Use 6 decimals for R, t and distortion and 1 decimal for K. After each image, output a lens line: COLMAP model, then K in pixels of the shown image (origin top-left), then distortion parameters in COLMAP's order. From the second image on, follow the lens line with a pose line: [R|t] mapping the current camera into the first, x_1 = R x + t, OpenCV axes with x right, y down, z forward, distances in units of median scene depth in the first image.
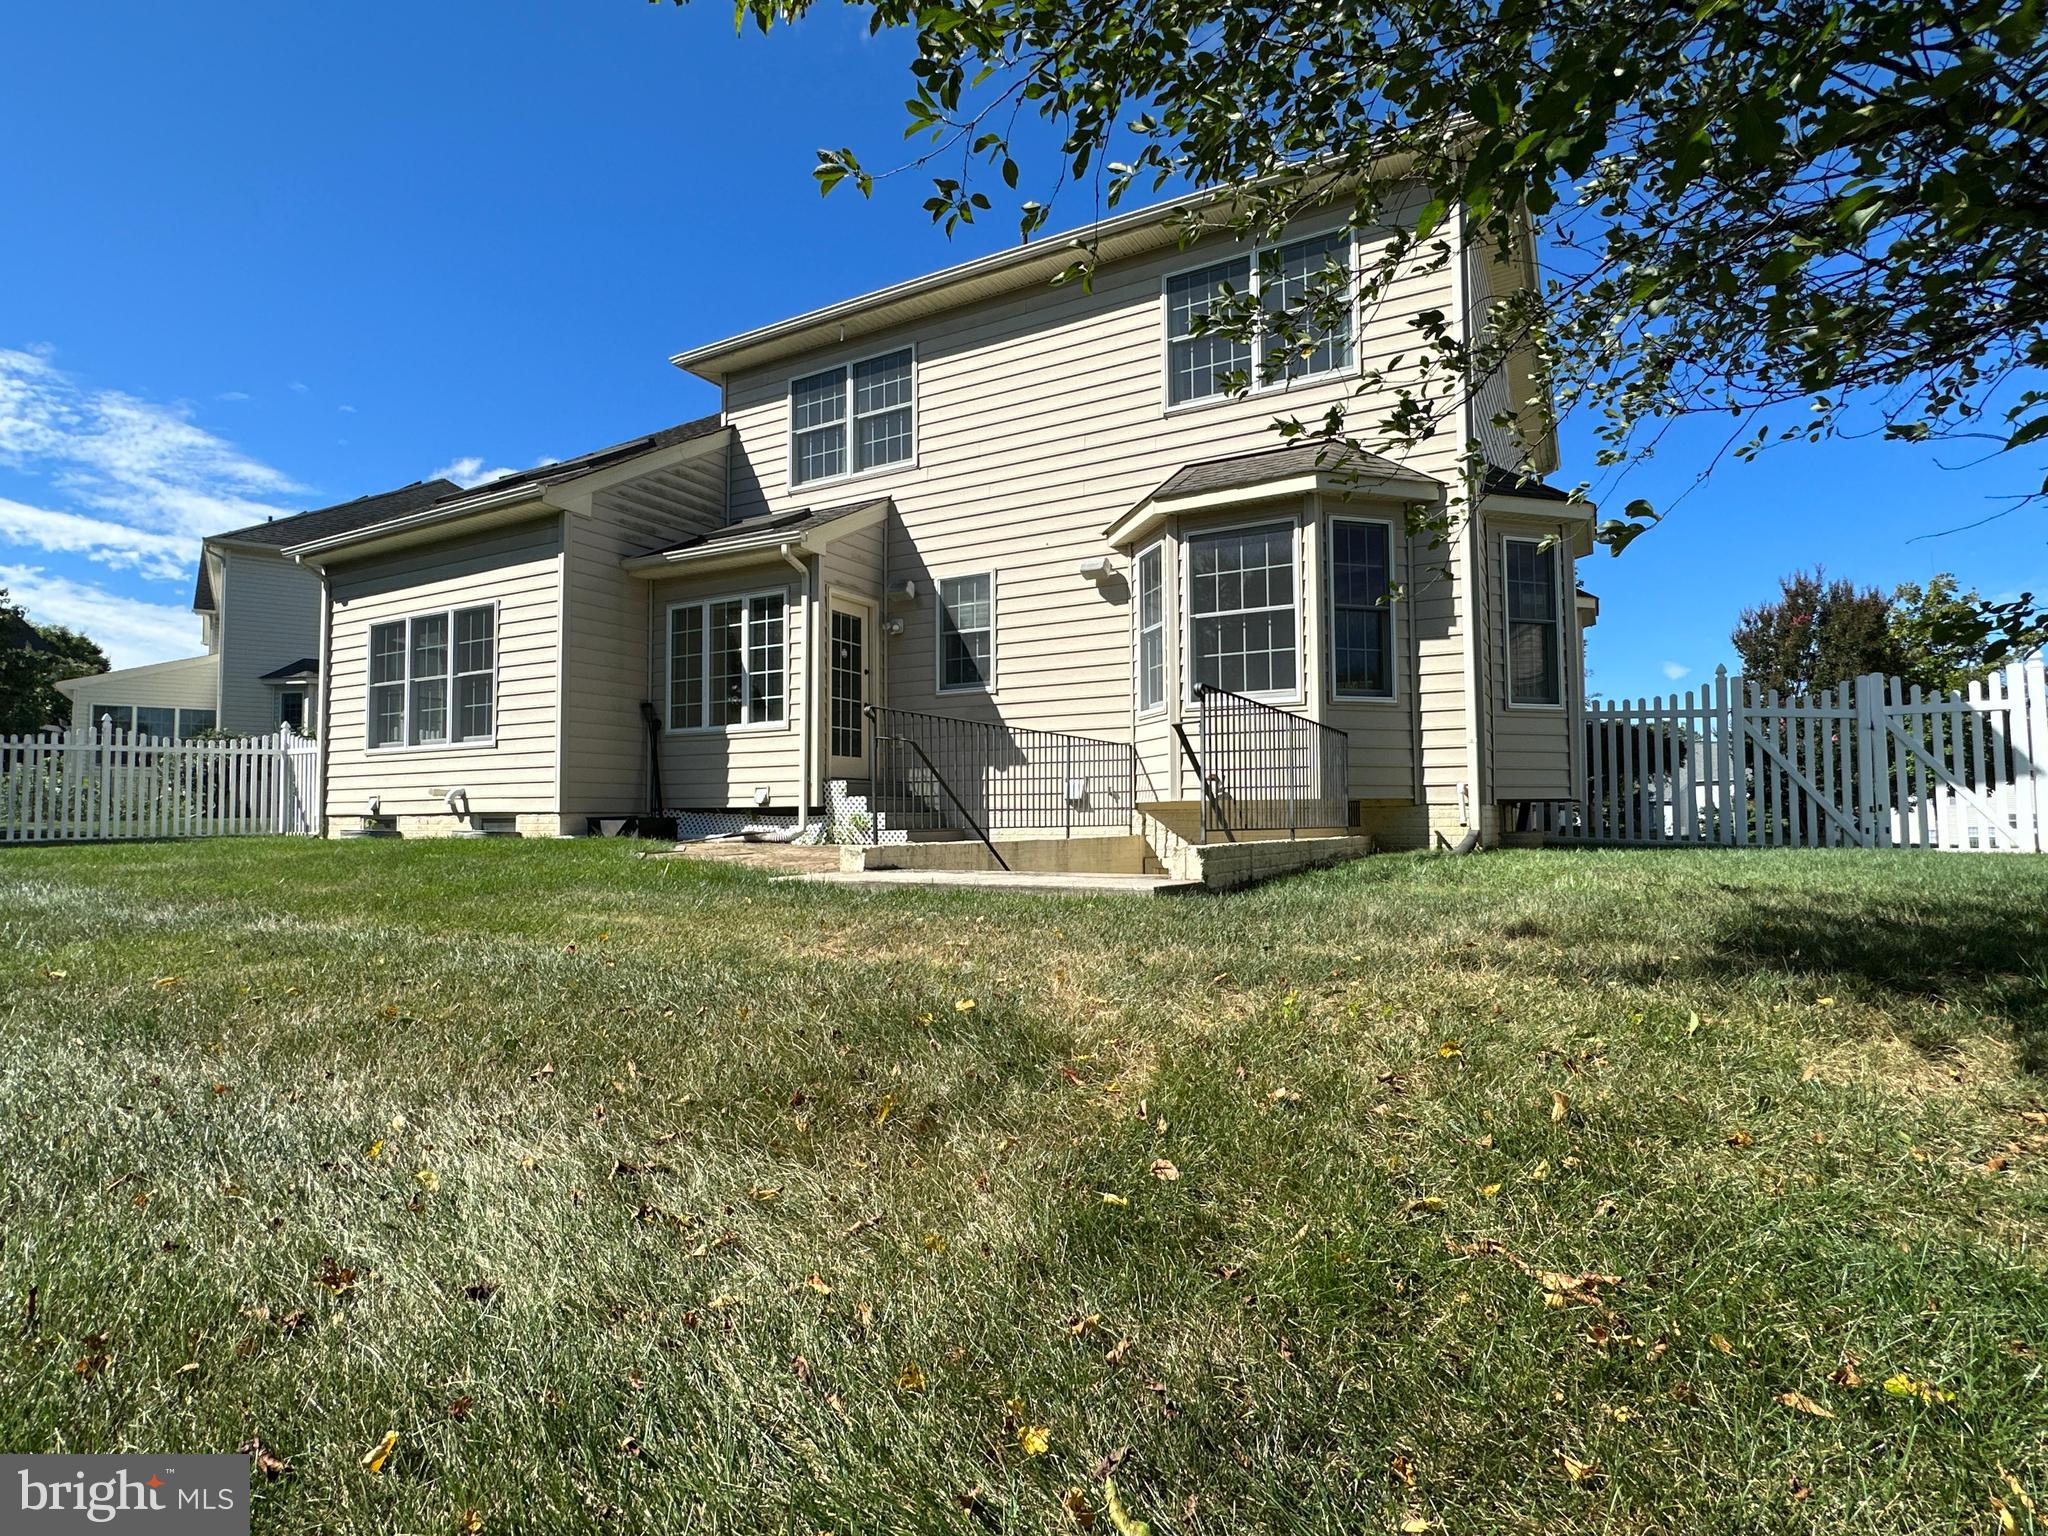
lens RADIAL K [[1055.2, 0, 1019.6], [0, 1055.2, 764.4], [0, 0, 1]] dist [-0.002609, -0.000335]
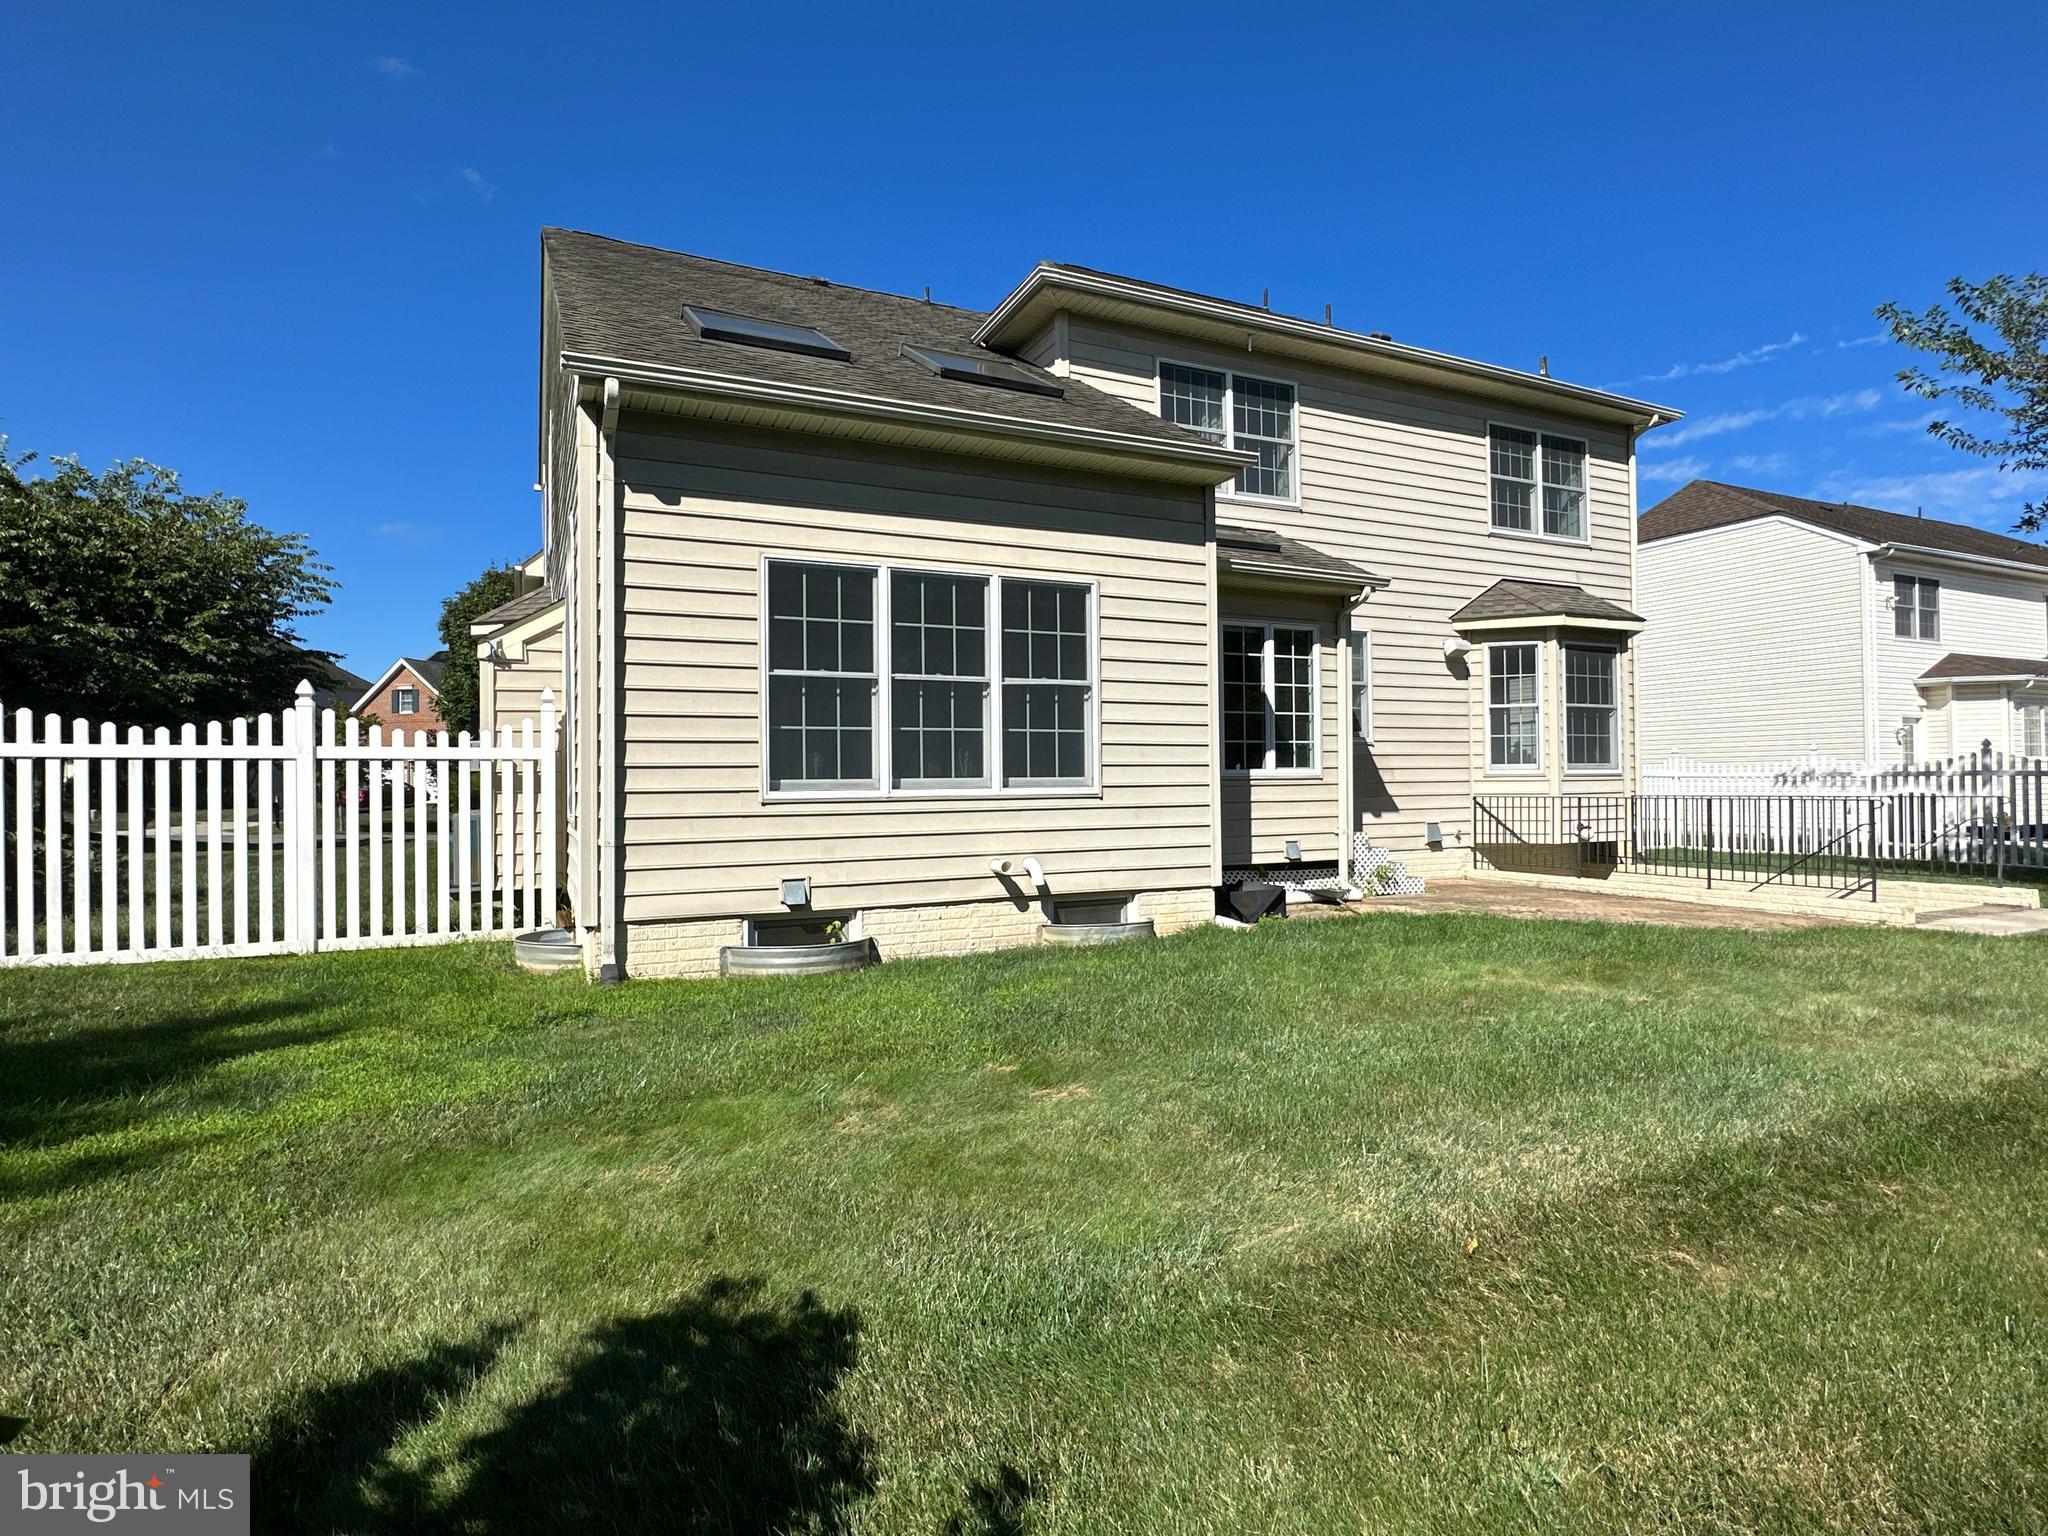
lens RADIAL K [[1055.2, 0, 1022.8], [0, 1055.2, 769.0], [0, 0, 1]] dist [-0.002609, -0.000335]
pose [[0.576473, 0.012321, 0.817023, -1.099037], [-0.034873, 0.999346, 0.009535, -0.039632], [-0.816371, -0.033989, 0.576526, 0.654530]]
